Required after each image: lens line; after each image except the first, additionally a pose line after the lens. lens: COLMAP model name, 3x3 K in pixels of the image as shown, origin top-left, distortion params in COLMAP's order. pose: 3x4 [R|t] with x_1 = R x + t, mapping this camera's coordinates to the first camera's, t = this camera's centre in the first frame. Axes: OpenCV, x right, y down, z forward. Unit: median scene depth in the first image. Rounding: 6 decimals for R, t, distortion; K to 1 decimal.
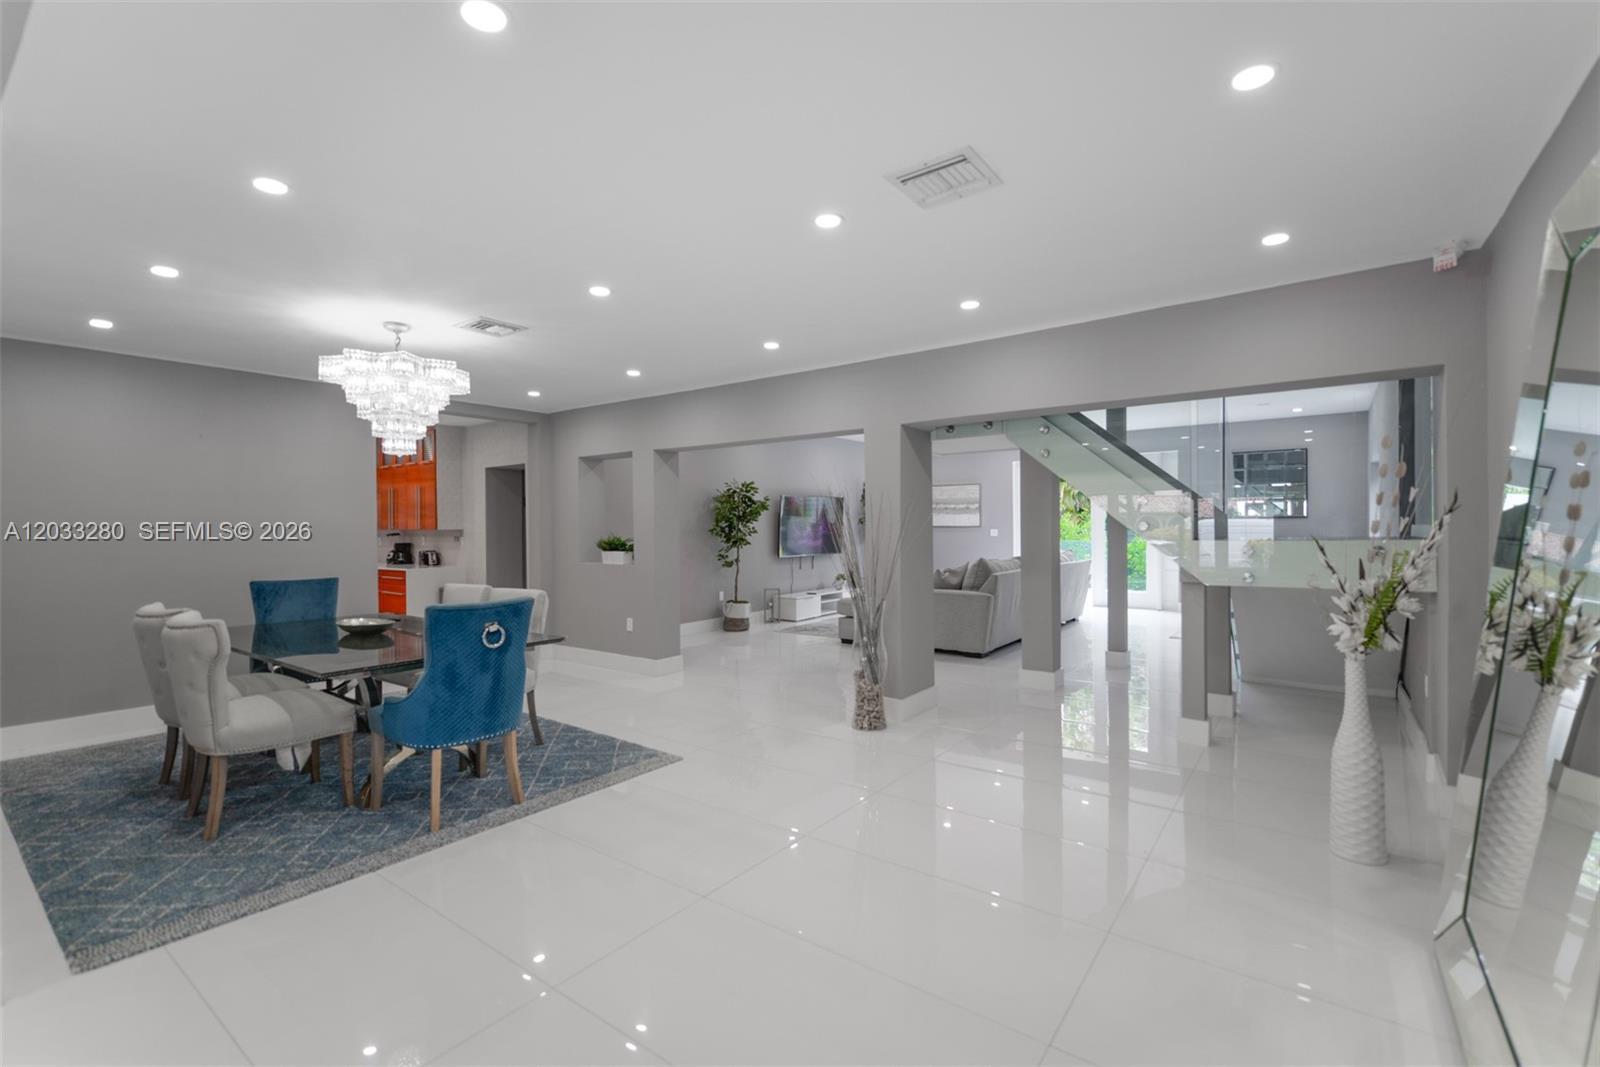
lens RADIAL K [[696.4, 0, 800.0], [0, 696.4, 533.5], [0, 0, 1]] dist [-0.018487, -0.000039]
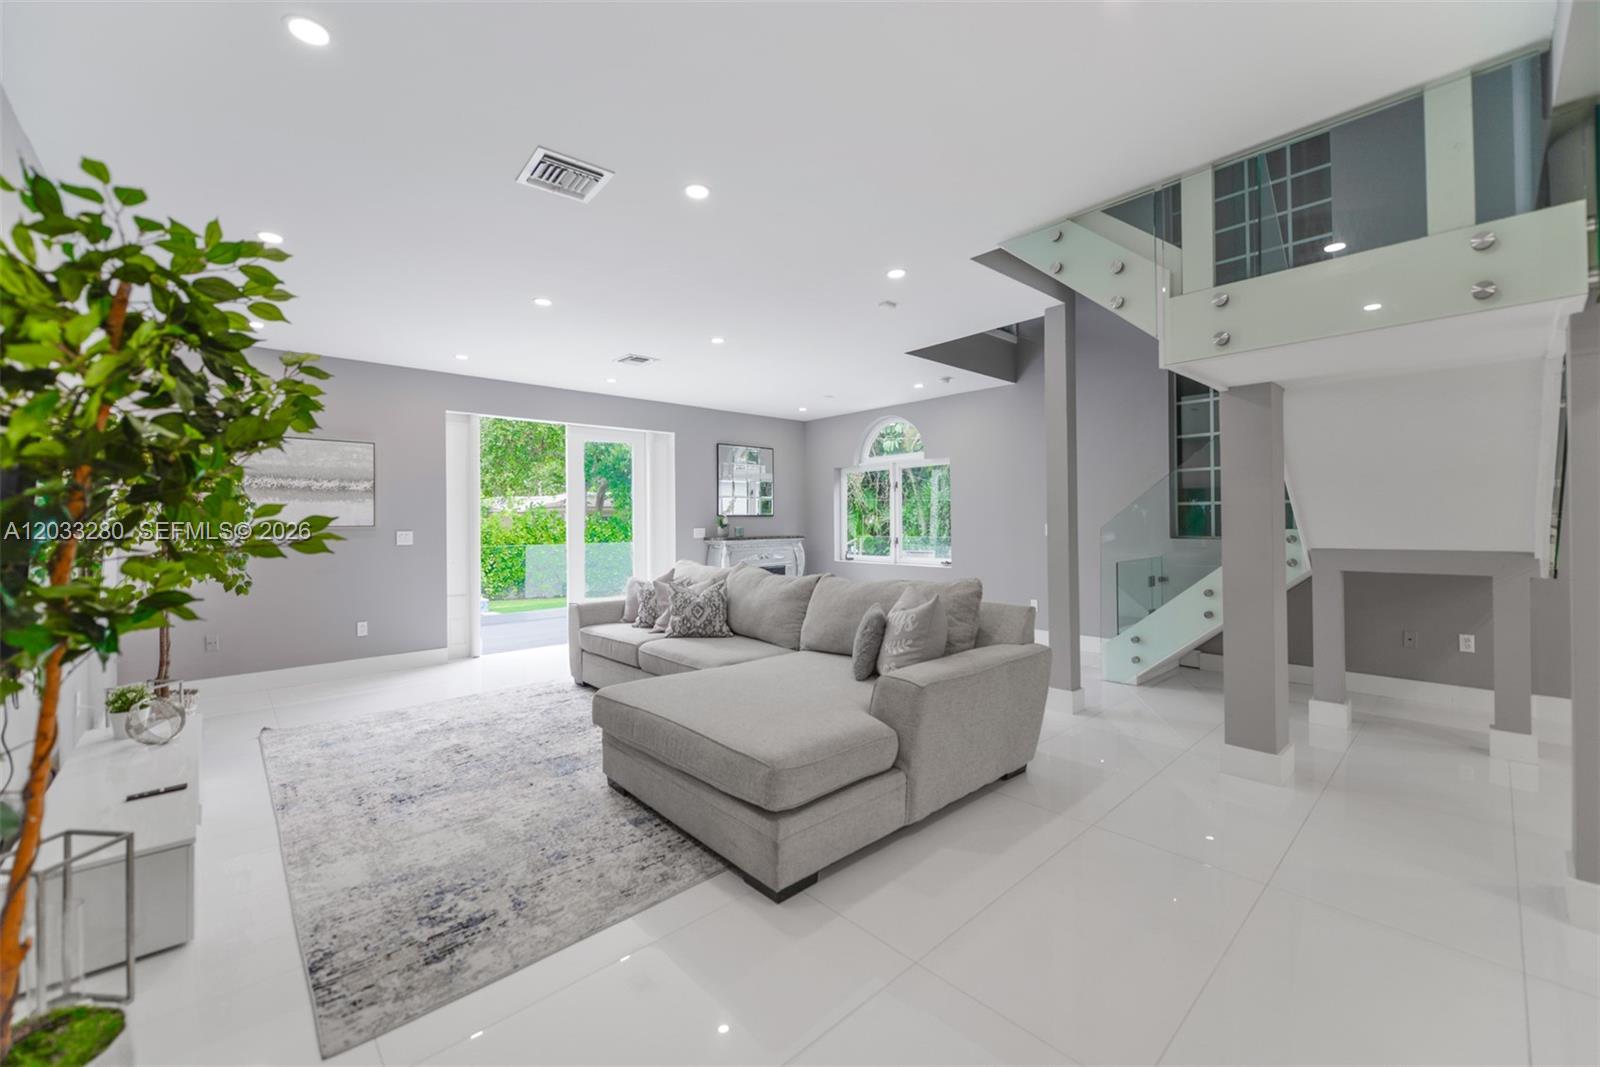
lens RADIAL K [[633.2, 0, 800.7], [0, 633.2, 524.0], [0, 0, 1]] dist [-0.001508, -0.000248]
pose [[0.189637, 0.003341, 0.981849, -0.182233], [0.017562, 0.999823, -0.006794, -0.004497], [-0.981697, 0.018531, 0.189545, 0.817841]]
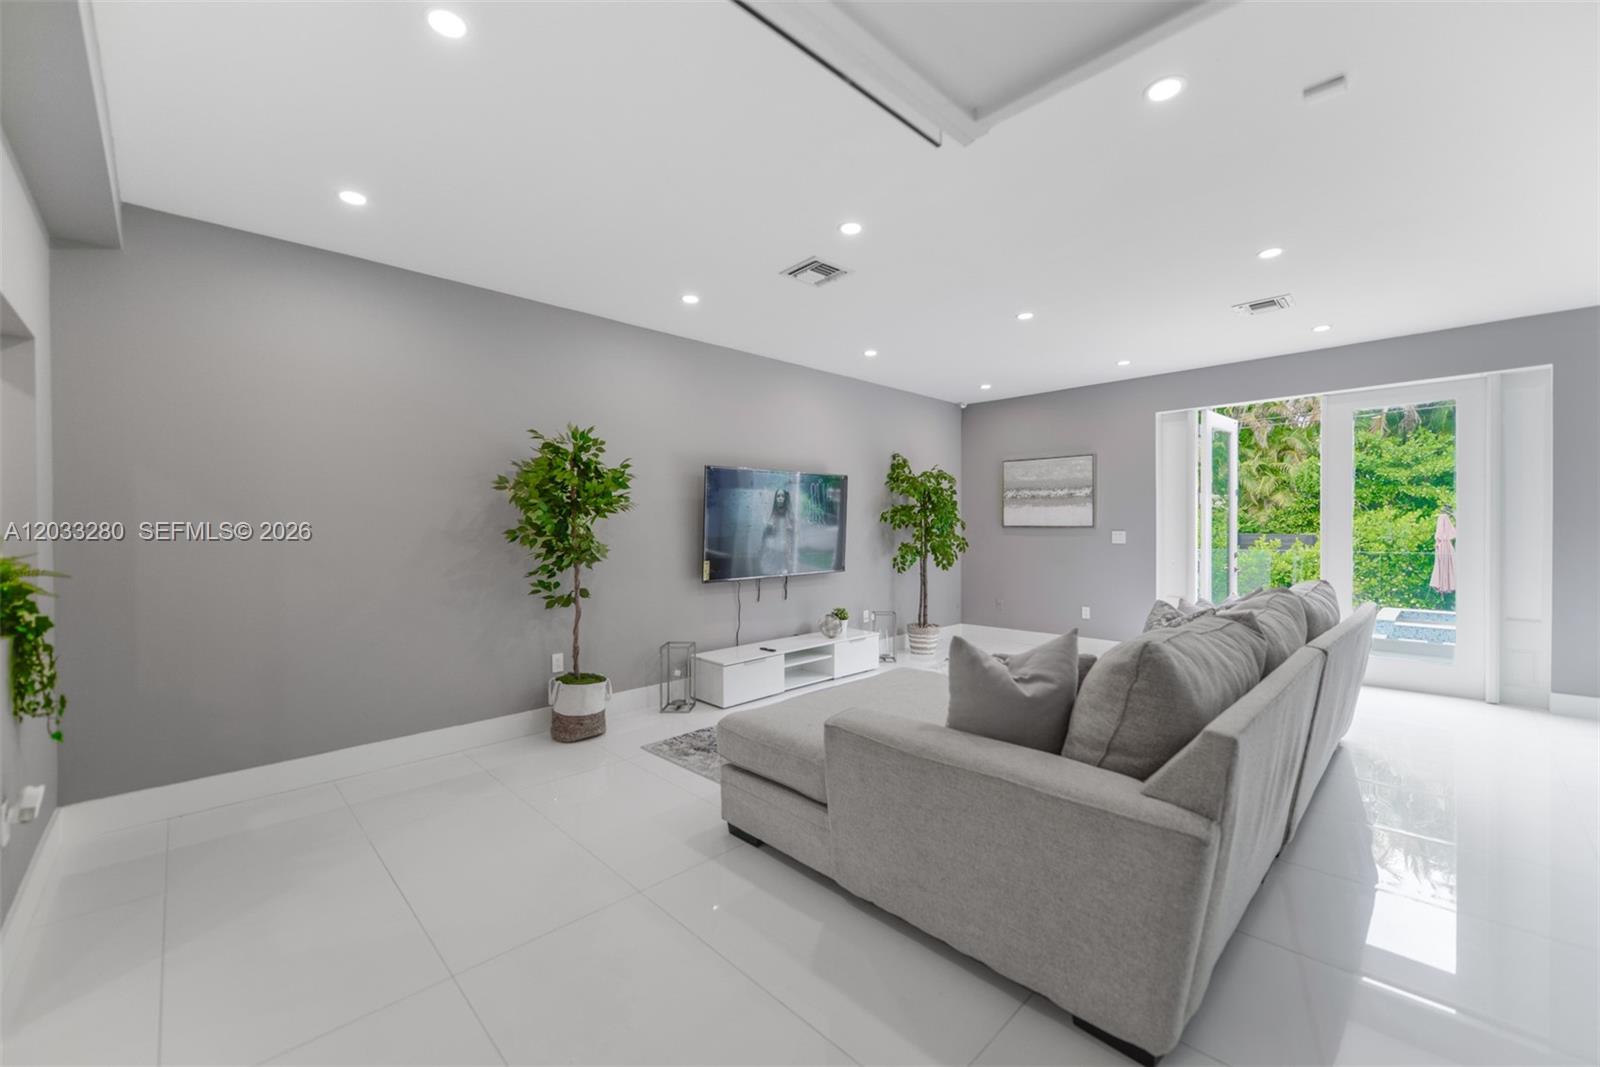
lens RADIAL K [[629.8, 0, 800.0], [0, 629.8, 533.5], [0, 0, 1]] dist [0.000411, -0.000095]
pose [[0.987668, 0.005549, -0.156466, 0.131082], [-0.005479, 0.999985, 0.000880, -0.004500], [0.156469, -0.000012, 0.987683, 0.585038]]
